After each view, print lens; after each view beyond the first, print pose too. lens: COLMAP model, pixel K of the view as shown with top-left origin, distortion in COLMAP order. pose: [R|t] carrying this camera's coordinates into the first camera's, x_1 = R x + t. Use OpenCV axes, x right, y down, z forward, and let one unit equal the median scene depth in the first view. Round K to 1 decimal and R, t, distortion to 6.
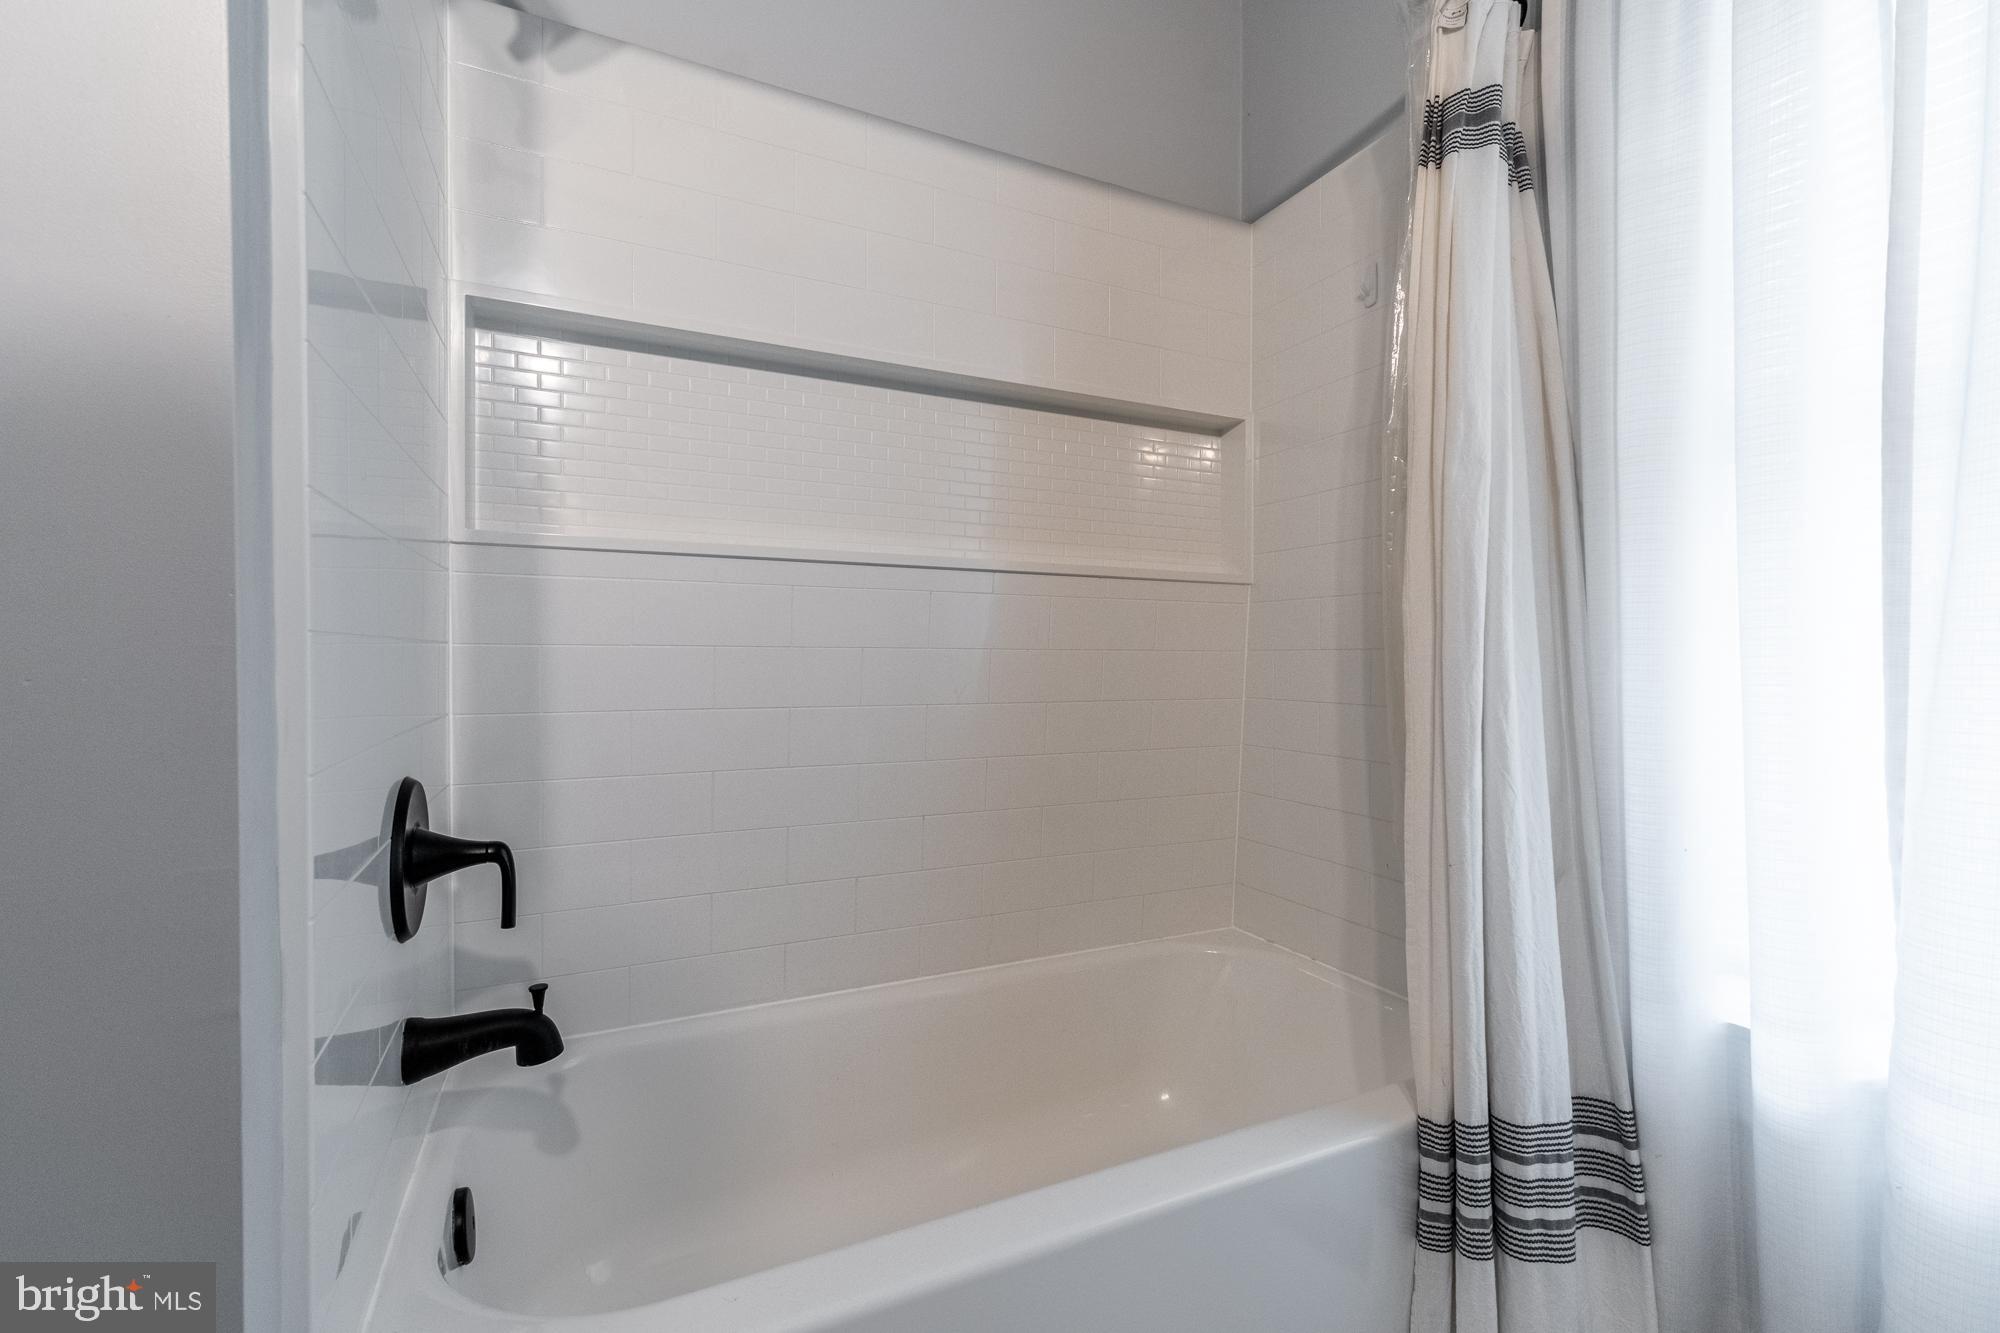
lens RADIAL K [[874.2, 0, 1004.5], [0, 874.2, 670.3], [0, 0, 1]] dist [0.006591, 0.000170]
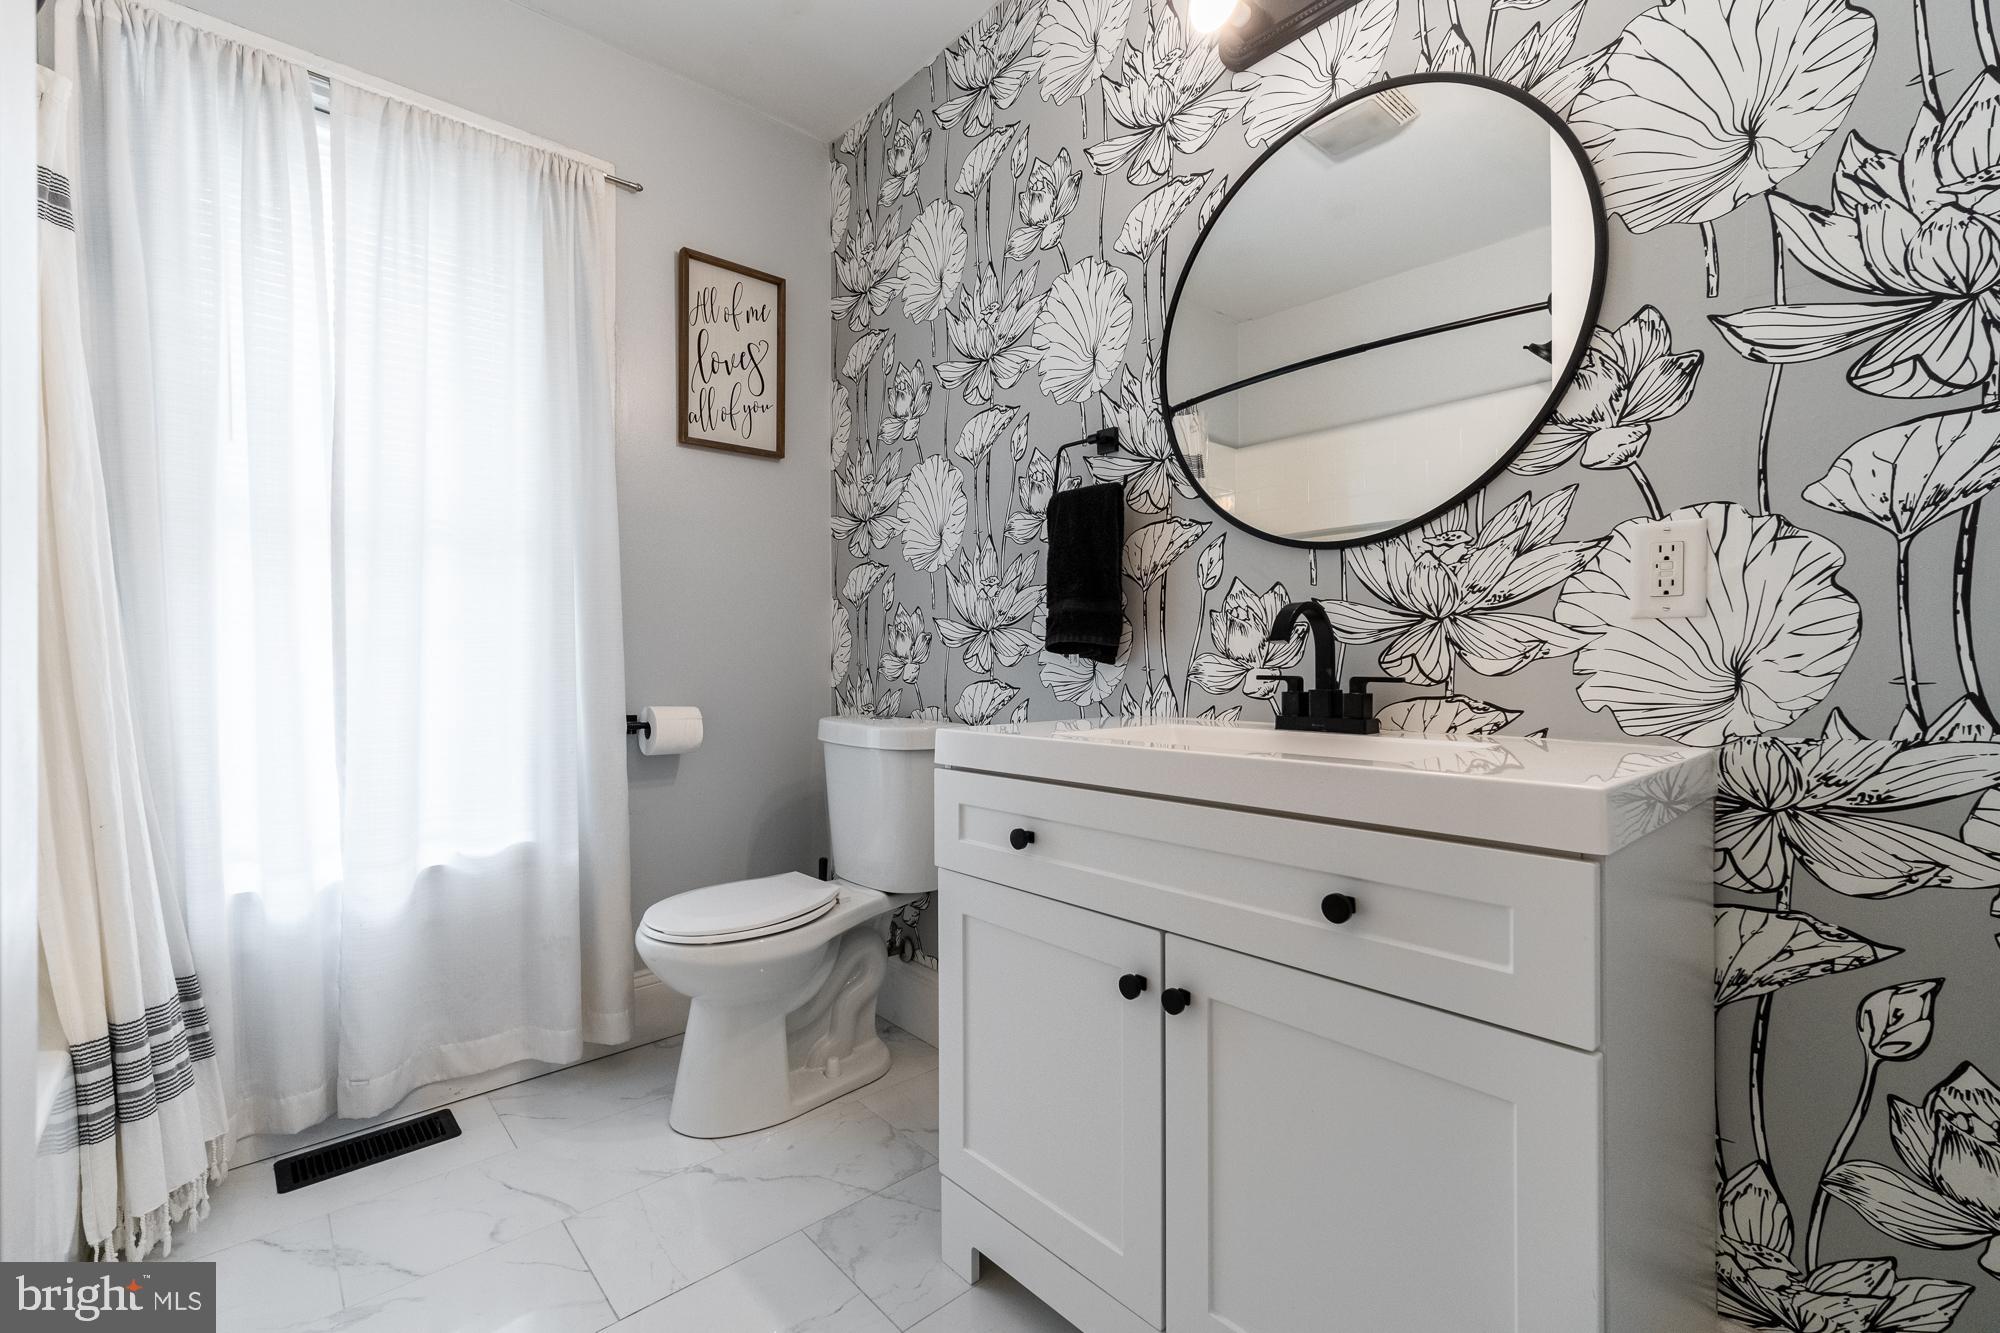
lens RADIAL K [[874.2, 0, 1004.5], [0, 874.2, 670.3], [0, 0, 1]] dist [0.006591, 0.000170]
pose [[-0.276522, 0.001045, 0.961007, -1.042829], [0.002210, 0.999997, -0.000452, 0.011596], [-0.961005, 0.001999, -0.276524, 0.132930]]
